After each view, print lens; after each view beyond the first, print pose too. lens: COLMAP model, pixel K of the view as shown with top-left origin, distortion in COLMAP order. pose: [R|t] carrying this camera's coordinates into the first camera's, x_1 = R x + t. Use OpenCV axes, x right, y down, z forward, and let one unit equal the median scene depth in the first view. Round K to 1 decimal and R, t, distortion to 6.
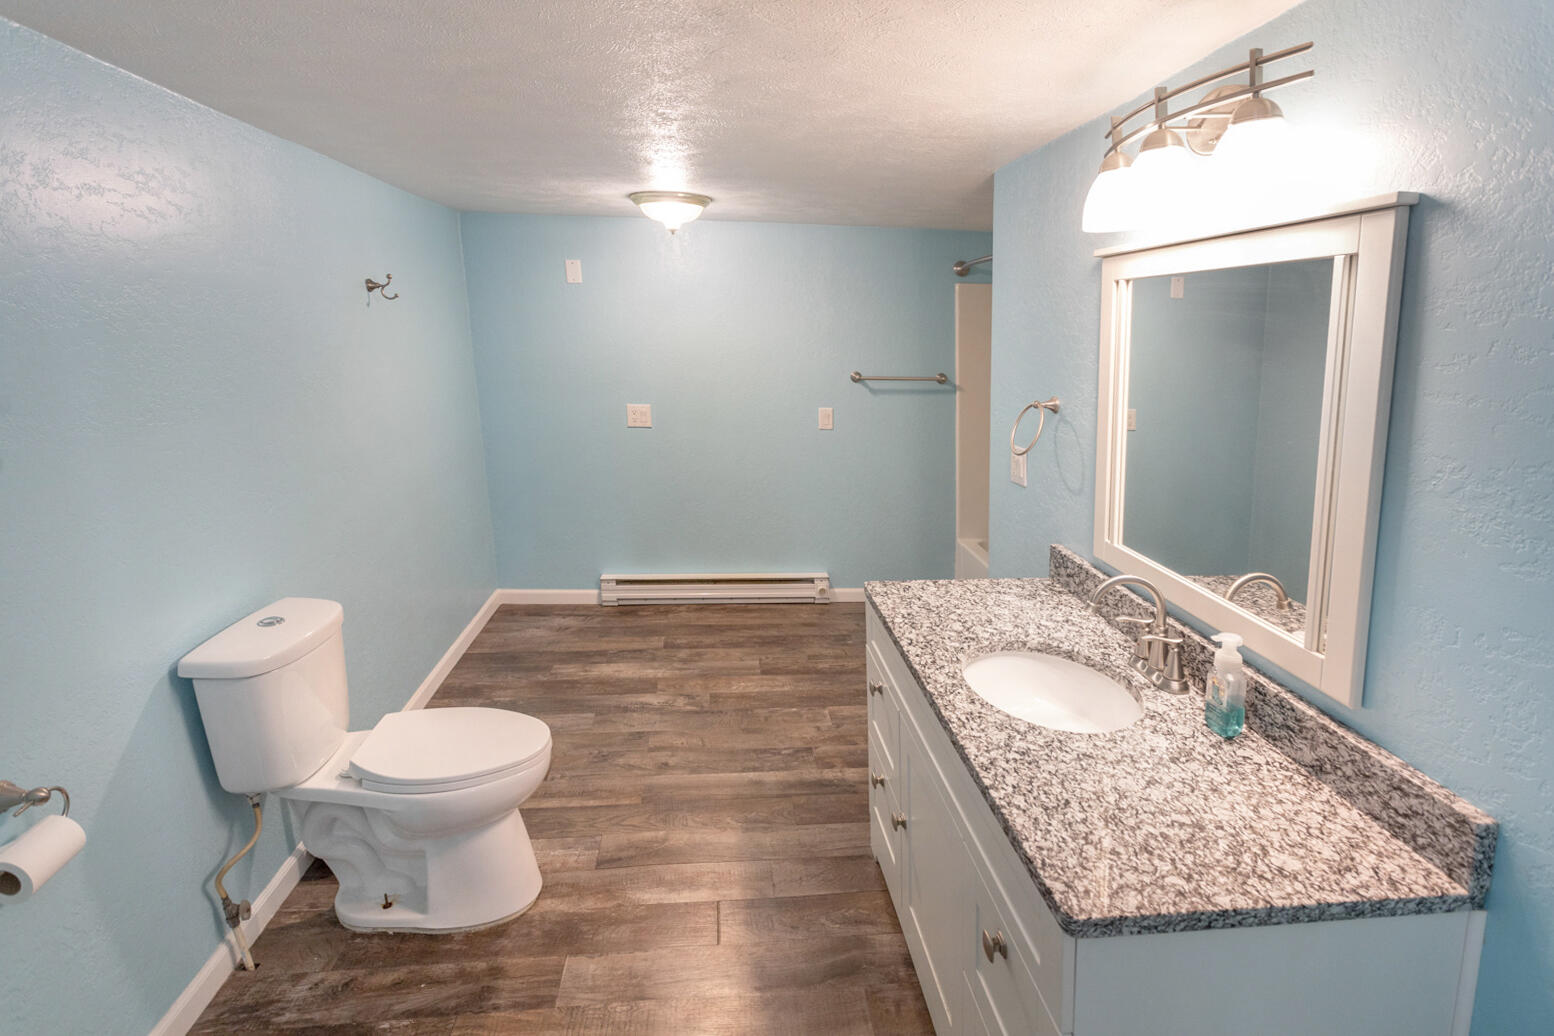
lens RADIAL K [[760.3, 0, 762.4], [0, 760.3, 505.2], [0, 0, 1]] dist [-0.000720, 0.000039]
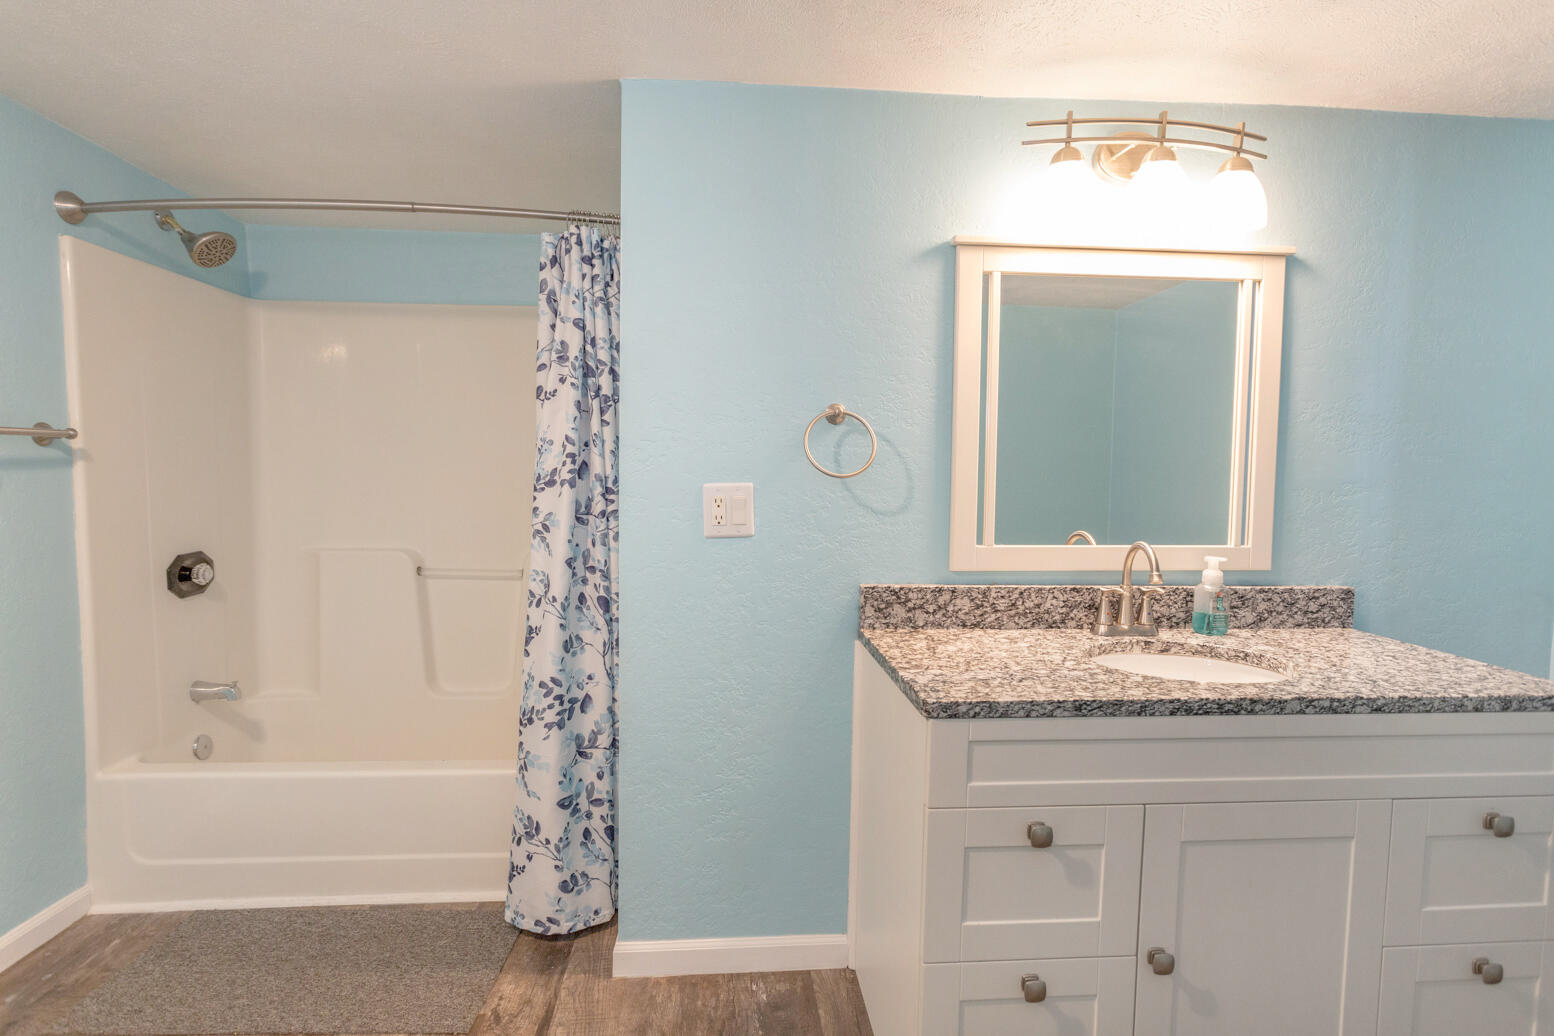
lens RADIAL K [[760.3, 0, 762.4], [0, 760.3, 505.2], [0, 0, 1]] dist [-0.000720, 0.000039]
pose [[-0.015336, -0.057799, 0.998210, -0.760127], [0.223151, 0.972950, 0.059765, -0.188136], [-0.974663, 0.223668, -0.002023, 1.983594]]
